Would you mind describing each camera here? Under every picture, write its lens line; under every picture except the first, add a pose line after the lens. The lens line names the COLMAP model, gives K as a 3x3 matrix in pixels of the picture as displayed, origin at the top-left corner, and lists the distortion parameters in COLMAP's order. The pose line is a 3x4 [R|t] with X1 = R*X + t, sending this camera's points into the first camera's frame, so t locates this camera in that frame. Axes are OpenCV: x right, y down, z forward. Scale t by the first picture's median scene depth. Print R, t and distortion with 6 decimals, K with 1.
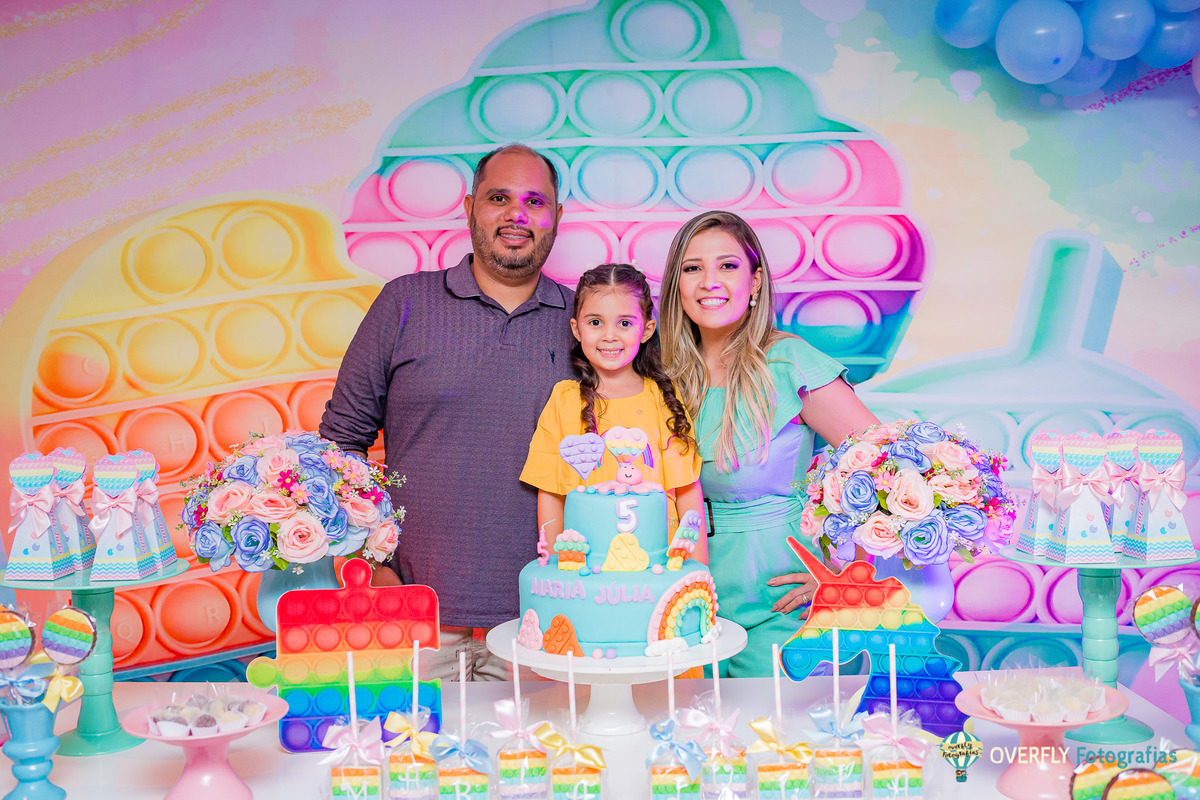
lens RADIAL K [[1227.1, 0, 628.9], [0, 1227.1, 396.9], [0, 0, 1]] dist [-0.057850, 0.020782]
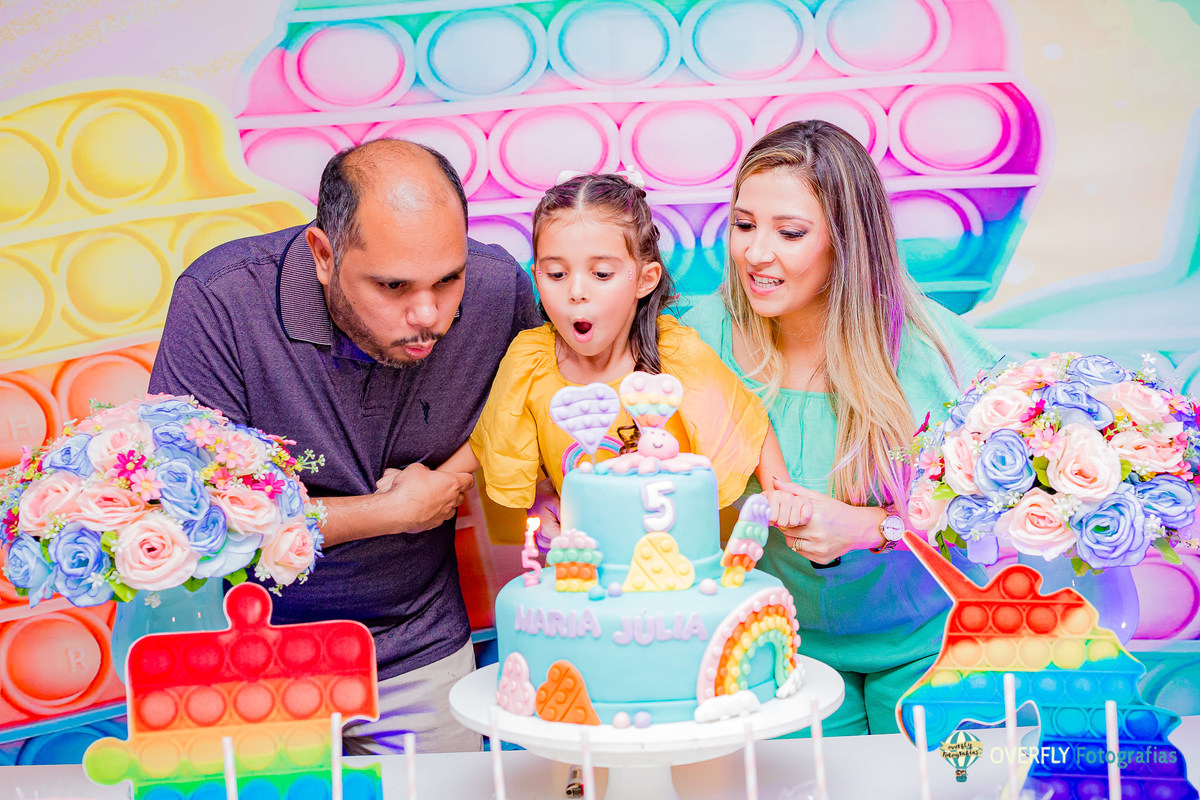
lens RADIAL K [[1388.6, 0, 602.4], [0, 1388.6, 413.1], [0, 0, 1]] dist [-0.054017, 0.011325]
pose [[0.999579, -0.028638, -0.004578, -0.018390], [0.028743, 0.999278, 0.024856, 0.019463], [0.003863, -0.024977, 0.999681, 0.181824]]
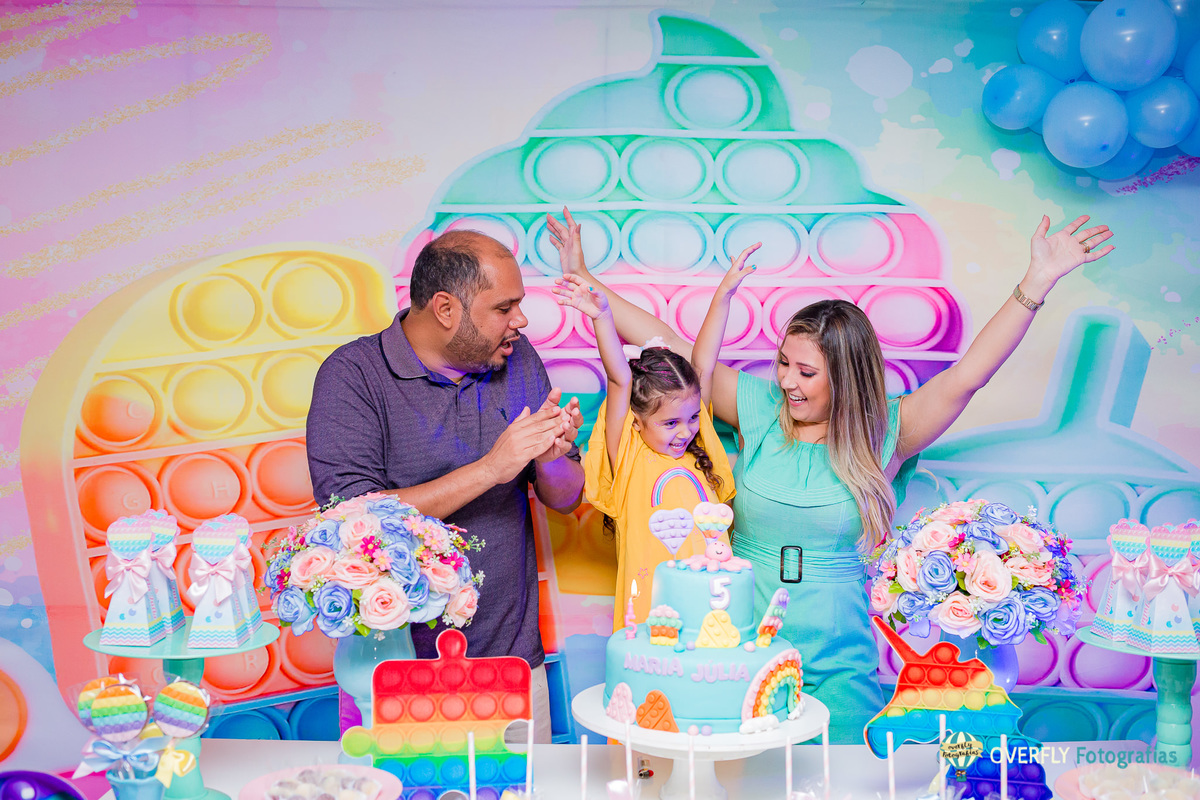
lens RADIAL K [[1203.0, 0, 600.0], [0, 1203.0, 400.0], [0, 0, 1]] dist [-0.056569, 0.017394]
pose [[0.998979, 0.029186, 0.034482, -0.096870], [-0.028749, 0.999501, -0.013110, -0.032784], [-0.034848, 0.012105, 0.999319, 0.003390]]
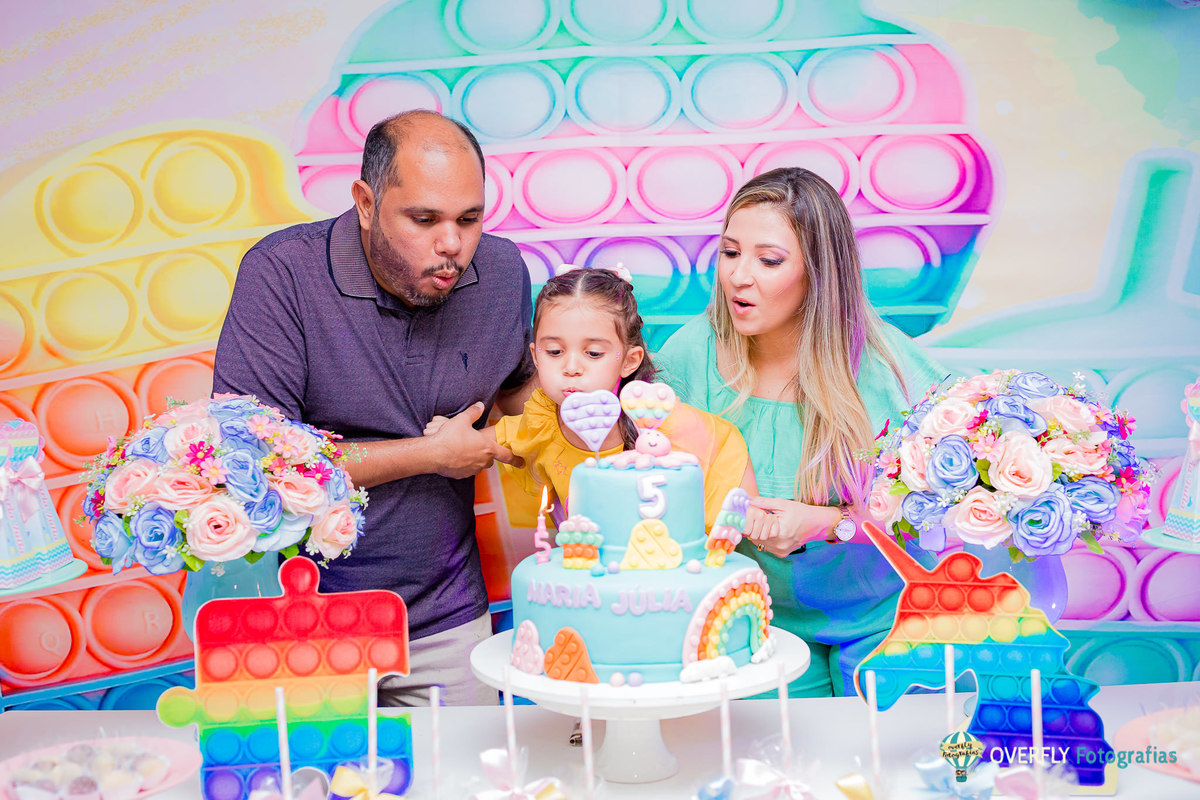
lens RADIAL K [[1216.4, 0, 598.2], [0, 1216.4, 419.0], [0, 0, 1]] dist [-0.053522, 0.012952]
pose [[0.999771, -0.013194, -0.016831, -0.015034], [0.013654, 0.999529, 0.027490, 0.019184], [0.016461, -0.027713, 0.999480, 0.171760]]
